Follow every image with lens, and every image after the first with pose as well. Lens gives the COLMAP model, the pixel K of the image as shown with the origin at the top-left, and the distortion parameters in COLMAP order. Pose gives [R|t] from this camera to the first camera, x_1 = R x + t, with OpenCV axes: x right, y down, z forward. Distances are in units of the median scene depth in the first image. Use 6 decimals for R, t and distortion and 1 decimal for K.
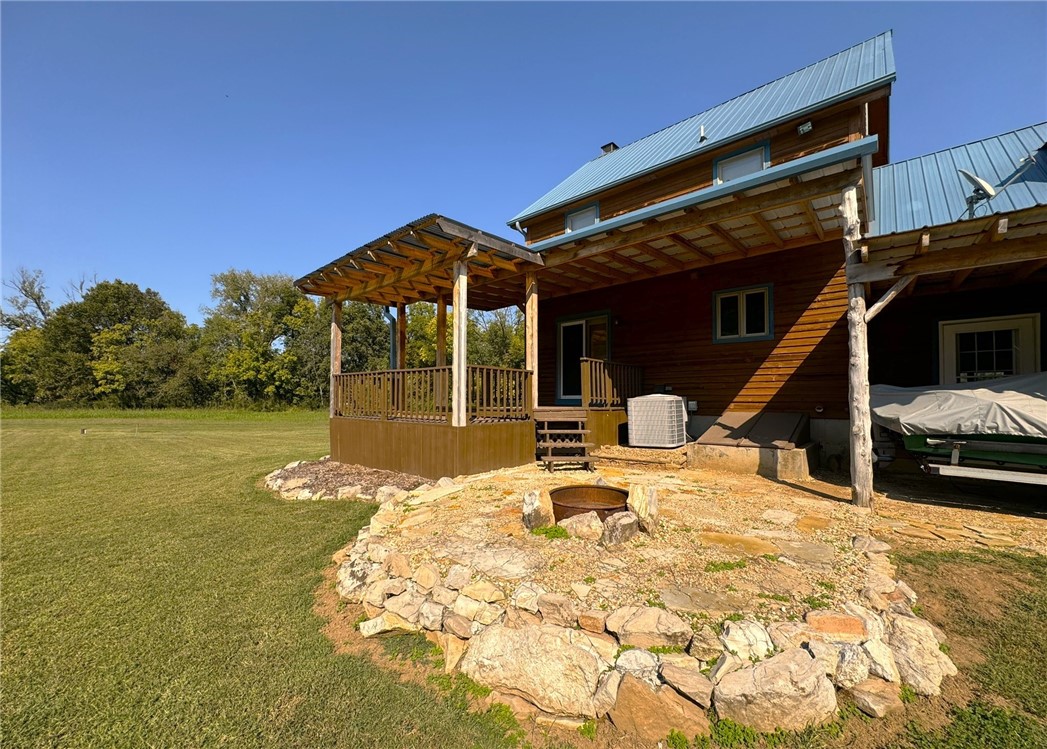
lens RADIAL K [[422.5, 0, 518.6], [0, 422.5, 391.9], [0, 0, 1]] dist [-0.000711, -0.000445]
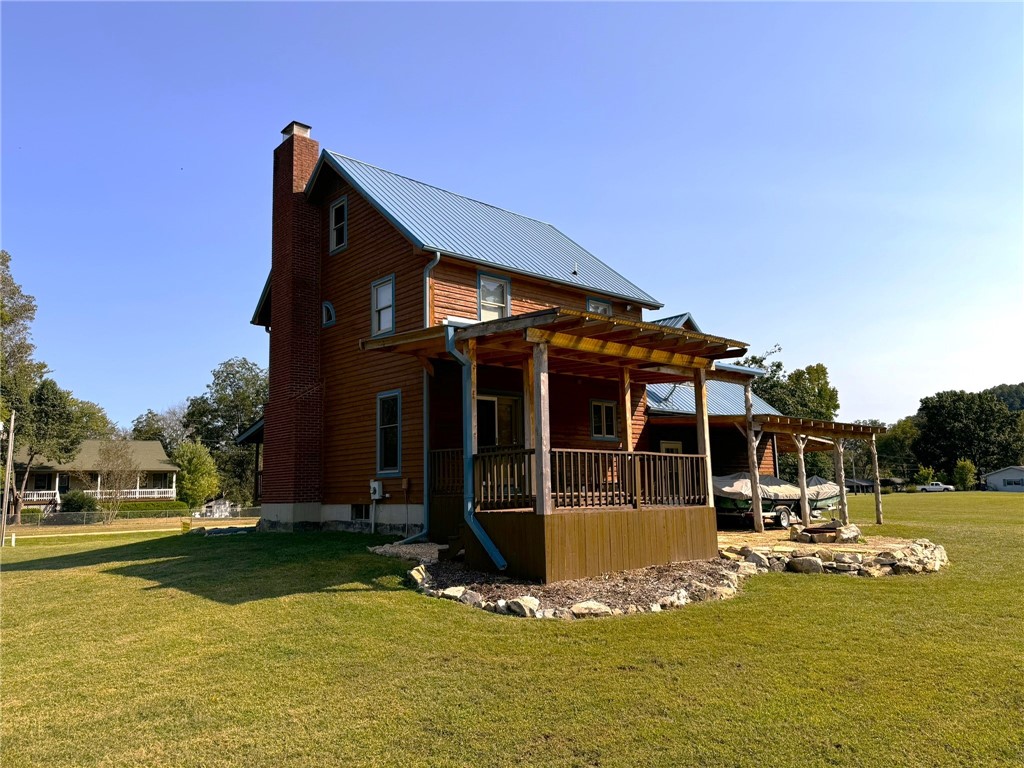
lens RADIAL K [[721.8, 0, 512.0], [0, 721.8, 384.0], [0, 0, 1]] dist [0.050730, -0.066232]
pose [[0.146997, 0.133820, 0.980043, -1.917025], [-0.004437, 0.990885, -0.134635, 0.013031], [-0.989127, 0.015442, 0.146251, 1.034703]]
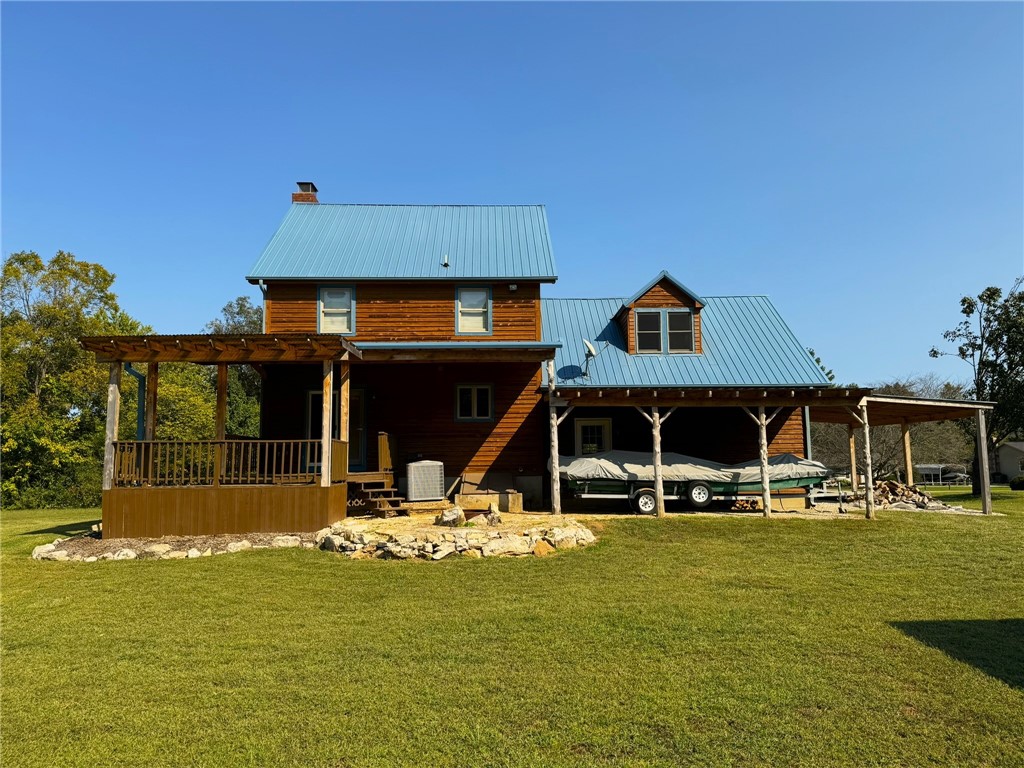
lens RADIAL K [[713.4, 0, 512.0], [0, 713.4, 384.0], [0, 0, 1]] dist [0.067821, -0.094457]
pose [[0.733999, 0.067906, 0.675747, -1.051776], [-0.000836, 0.995078, -0.099088, -0.011853], [-0.679150, 0.072165, 0.730444, -0.871261]]
